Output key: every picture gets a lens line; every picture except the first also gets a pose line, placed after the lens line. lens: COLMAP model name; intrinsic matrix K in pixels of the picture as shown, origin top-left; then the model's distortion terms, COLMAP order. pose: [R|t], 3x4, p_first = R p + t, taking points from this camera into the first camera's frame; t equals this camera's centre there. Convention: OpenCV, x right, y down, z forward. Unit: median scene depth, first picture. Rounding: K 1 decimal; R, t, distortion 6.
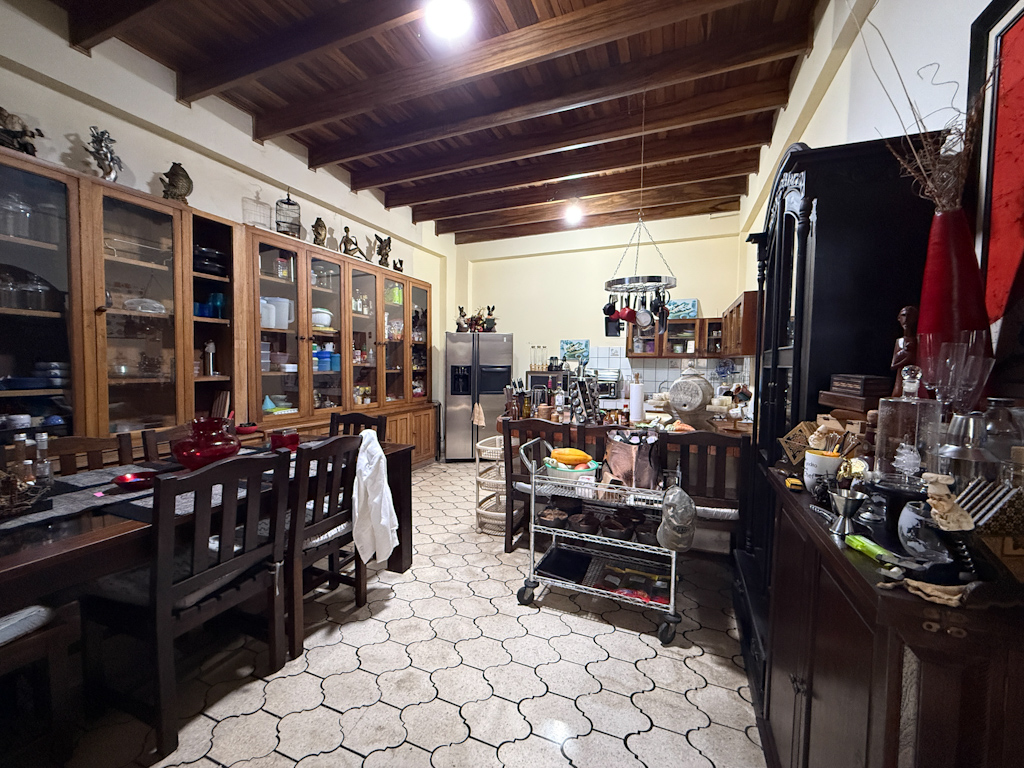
lens RADIAL K [[410.9, 0, 512.1], [0, 410.9, 381.1], [0, 0, 1]] dist [0.014087, 0.000153]
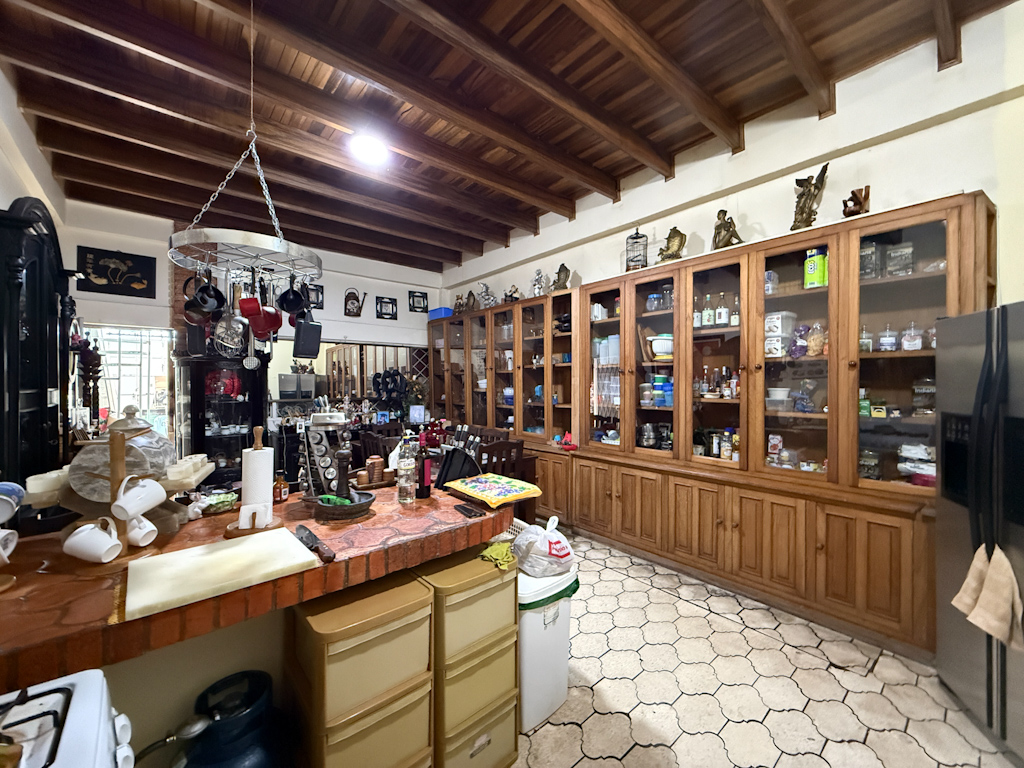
lens RADIAL K [[410.9, 0, 511.5], [0, 410.9, 387.7], [0, 0, 1]] dist [0.014087, 0.000153]
pose [[-0.447604, -0.006119, -0.894211, 0.370520], [-0.047665, 0.998718, 0.017025, -0.052587], [0.892961, 0.050243, -0.447322, 0.911280]]
